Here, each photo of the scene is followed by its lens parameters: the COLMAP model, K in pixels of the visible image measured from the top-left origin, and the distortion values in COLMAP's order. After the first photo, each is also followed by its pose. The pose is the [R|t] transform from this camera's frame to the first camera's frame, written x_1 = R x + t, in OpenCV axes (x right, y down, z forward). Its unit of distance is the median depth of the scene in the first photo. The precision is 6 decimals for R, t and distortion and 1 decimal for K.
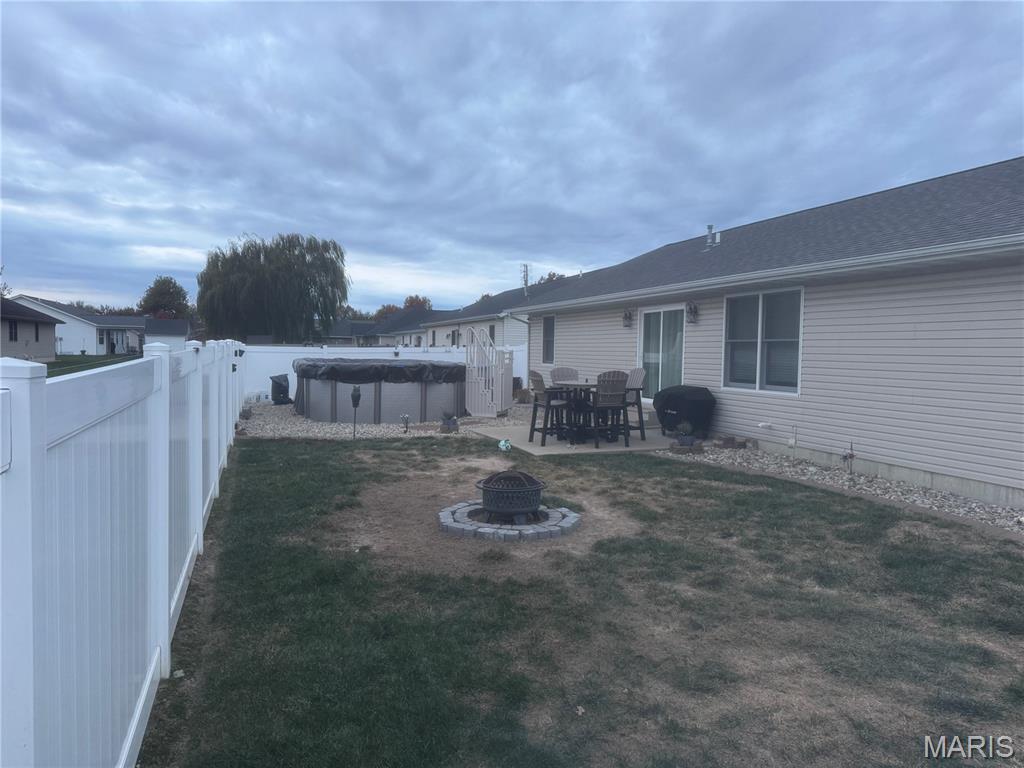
lens RADIAL K [[714.1, 0, 512.0], [0, 714.1, 384.0], [0, 0, 1]] dist [-0.000816, -0.003084]
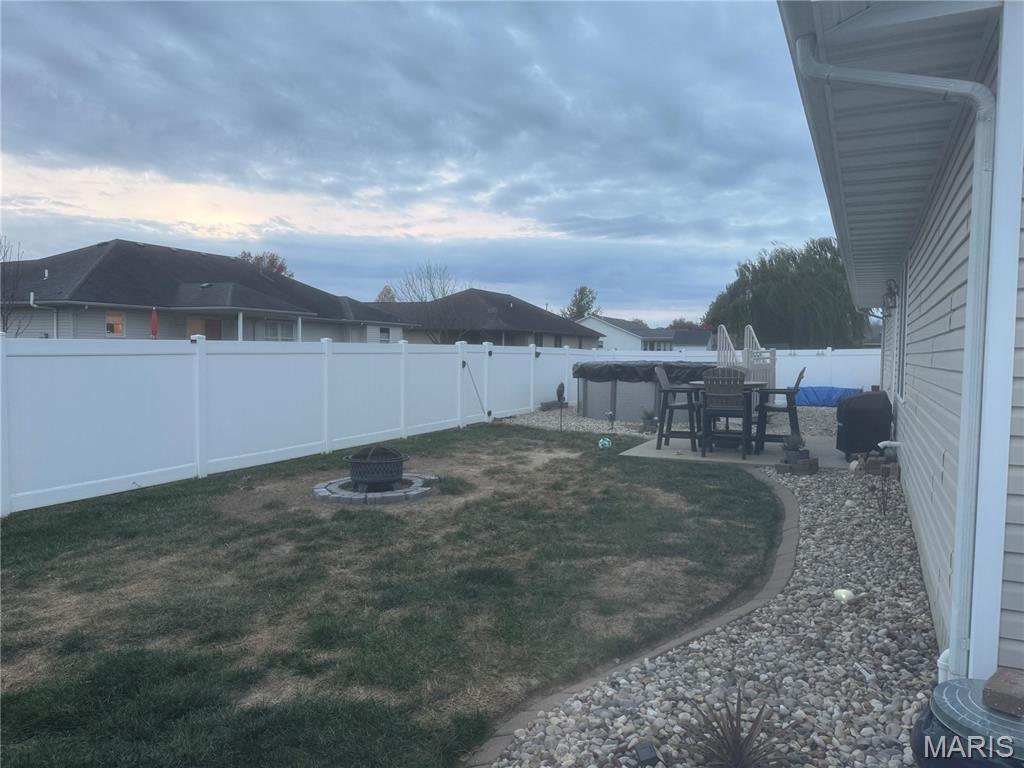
lens RADIAL K [[715.7, 0, 513.5], [0, 715.7, 389.5], [0, 0, 1]] dist [0.124808, -0.172600]
pose [[0.698946, 0.027673, -0.714639, 0.455891], [-0.033926, 0.999409, 0.005519, 0.009249], [0.714369, 0.020387, 0.699472, 0.167224]]
